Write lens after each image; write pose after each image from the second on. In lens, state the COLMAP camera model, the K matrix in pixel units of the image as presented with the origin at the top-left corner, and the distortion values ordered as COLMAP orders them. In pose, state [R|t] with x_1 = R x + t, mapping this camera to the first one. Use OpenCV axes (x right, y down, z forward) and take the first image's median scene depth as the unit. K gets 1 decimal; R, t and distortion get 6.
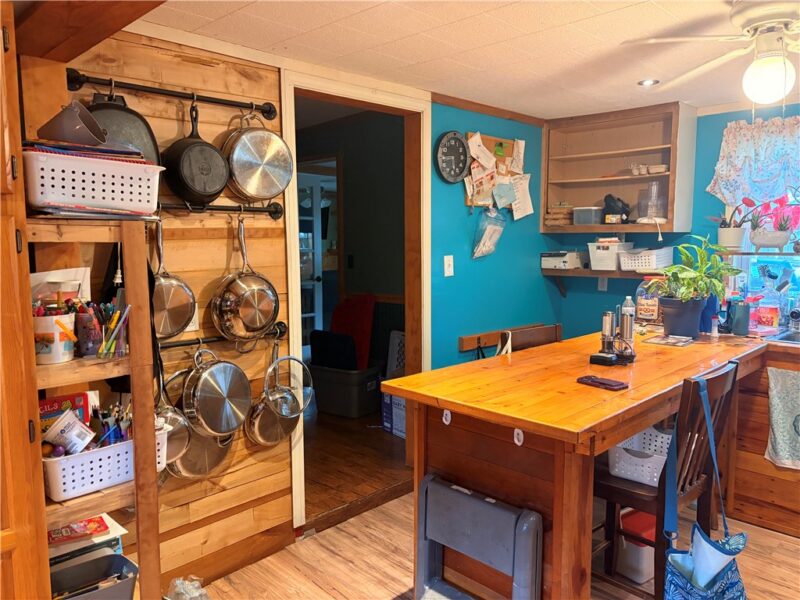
lens RADIAL K [[604.3, 0, 400.0], [0, 604.3, 300.0], [0, 0, 1]] dist [0.053960, -0.056382]
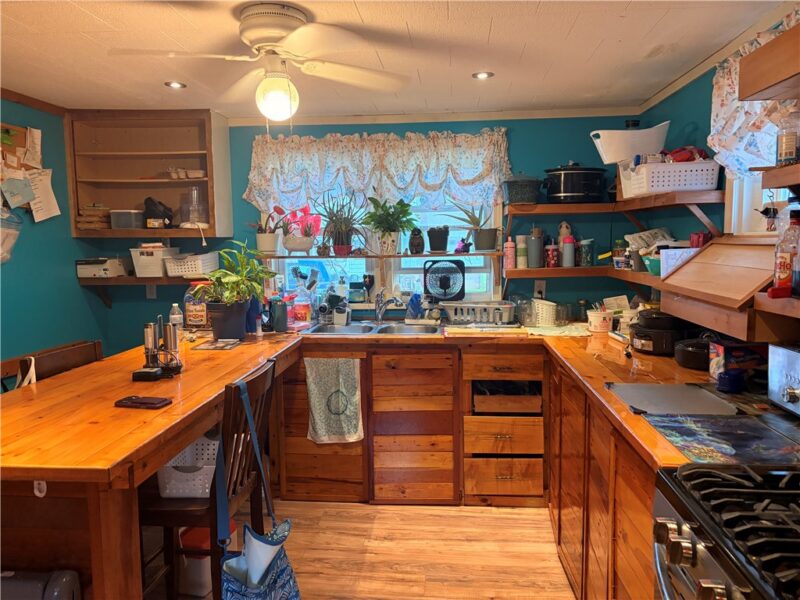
lens RADIAL K [[604.3, 0, 400.0], [0, 604.3, 300.0], [0, 0, 1]] dist [0.053960, -0.056382]
pose [[0.771149, -0.067819, 0.633032, 0.039731], [0.070674, 0.997284, 0.020749, -0.006819], [-0.632719, 0.028739, 0.773848, 0.024901]]
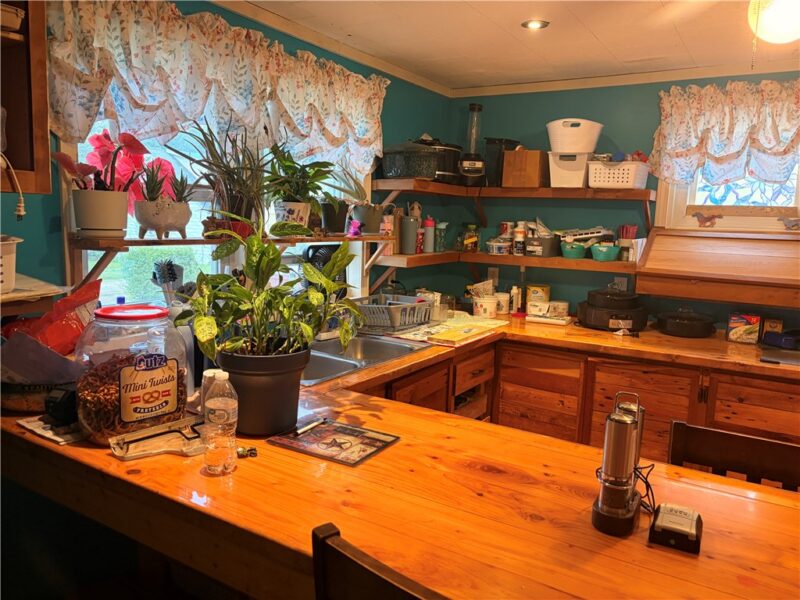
lens RADIAL K [[604.3, 0, 400.0], [0, 604.3, 300.0], [0, 0, 1]] dist [0.053960, -0.056382]
pose [[-0.219977, -0.128628, 0.966988, 0.000067], [0.063245, 0.987303, 0.145718, -0.098688], [-0.973453, 0.093212, -0.209048, 0.996753]]
